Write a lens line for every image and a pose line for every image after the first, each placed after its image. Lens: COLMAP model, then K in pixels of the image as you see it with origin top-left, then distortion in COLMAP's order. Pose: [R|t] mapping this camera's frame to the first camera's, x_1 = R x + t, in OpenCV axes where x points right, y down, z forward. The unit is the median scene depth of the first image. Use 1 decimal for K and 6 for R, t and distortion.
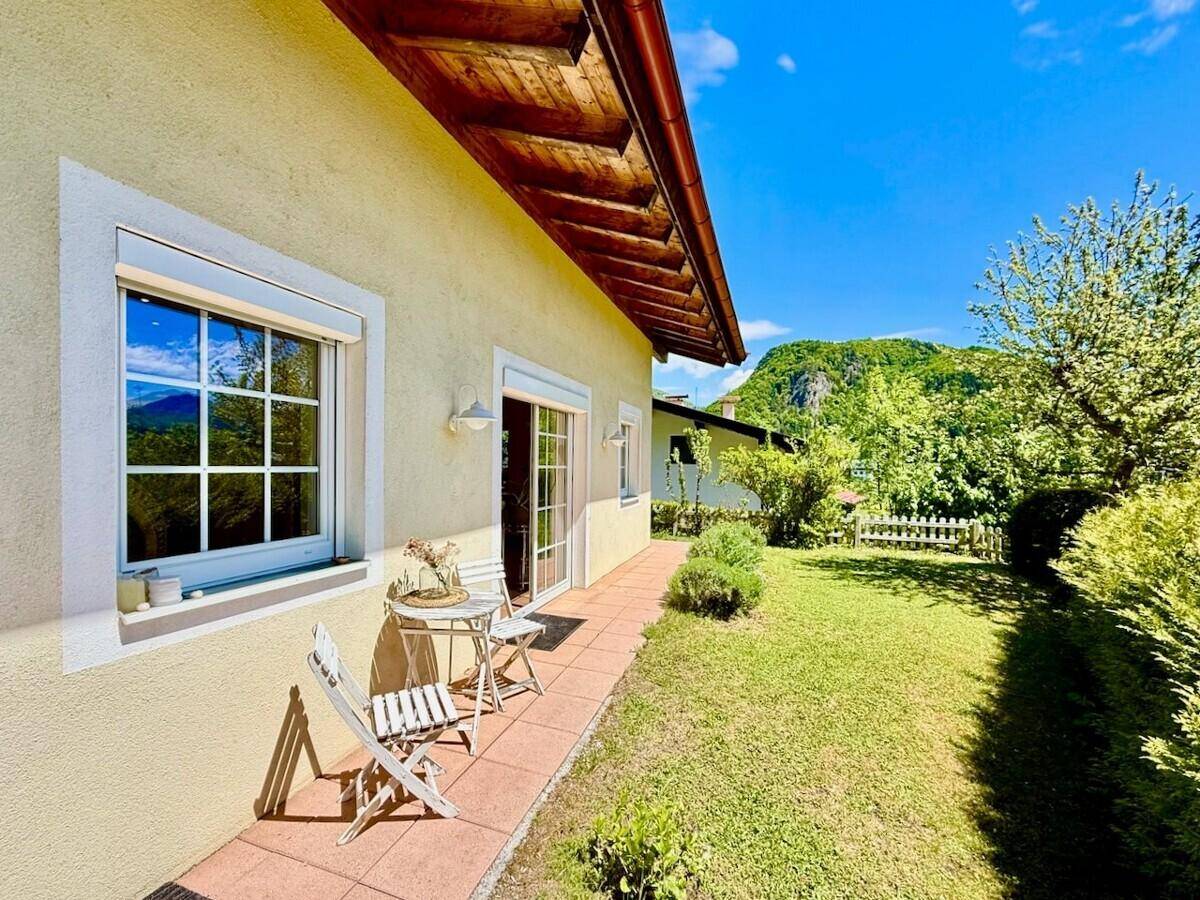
lens RADIAL K [[516.8, 0, 597.4], [0, 516.8, 478.2], [0, 0, 1]] dist [0.000885, 0.000013]
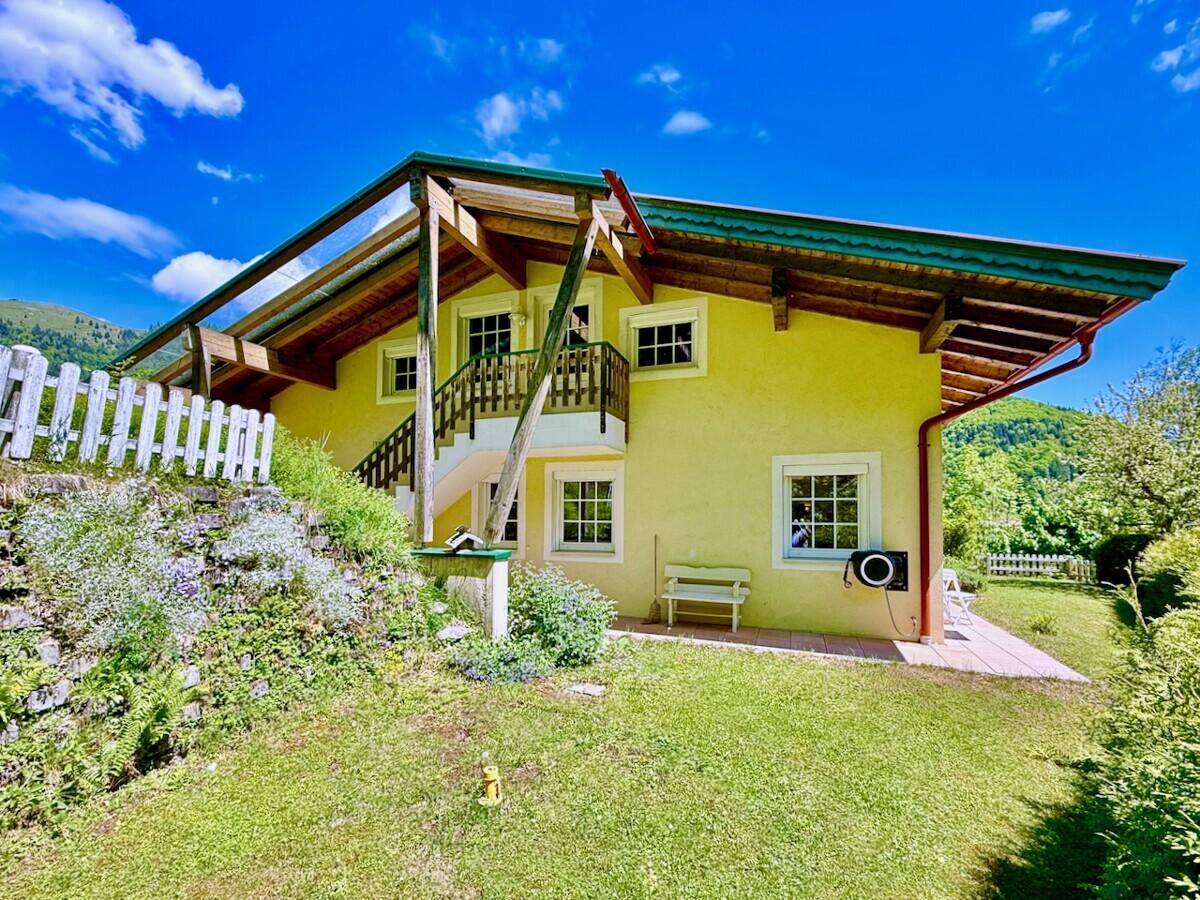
lens RADIAL K [[531.8, 0, 604.1], [0, 531.8, 513.3], [0, 0, 1]] dist [-0.000382, 0.000027]
pose [[0.999739, -0.009887, -0.020588, -0.540329], [0.009023, 0.999093, -0.041622, 0.006797], [0.020981, 0.041425, 0.998921, -0.533337]]
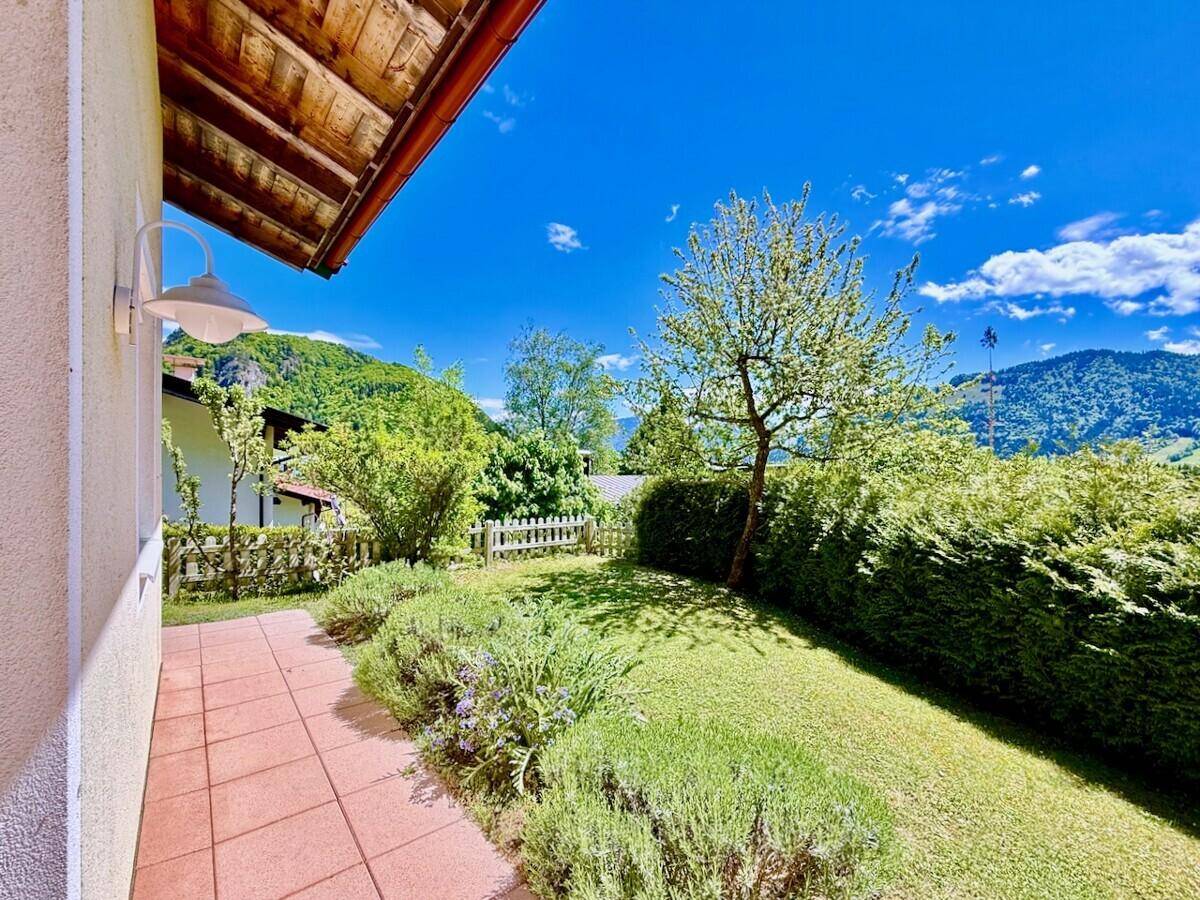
lens RADIAL K [[490.1, 0, 597.9], [0, 490.1, 474.4], [0, 0, 1]] dist [0.000060, -0.000101]
pose [[0.523578, -0.017259, 0.851803, -0.029224], [0.015917, 0.999818, 0.010474, -0.004745], [-0.851829, 0.008074, 0.523758, 0.449142]]
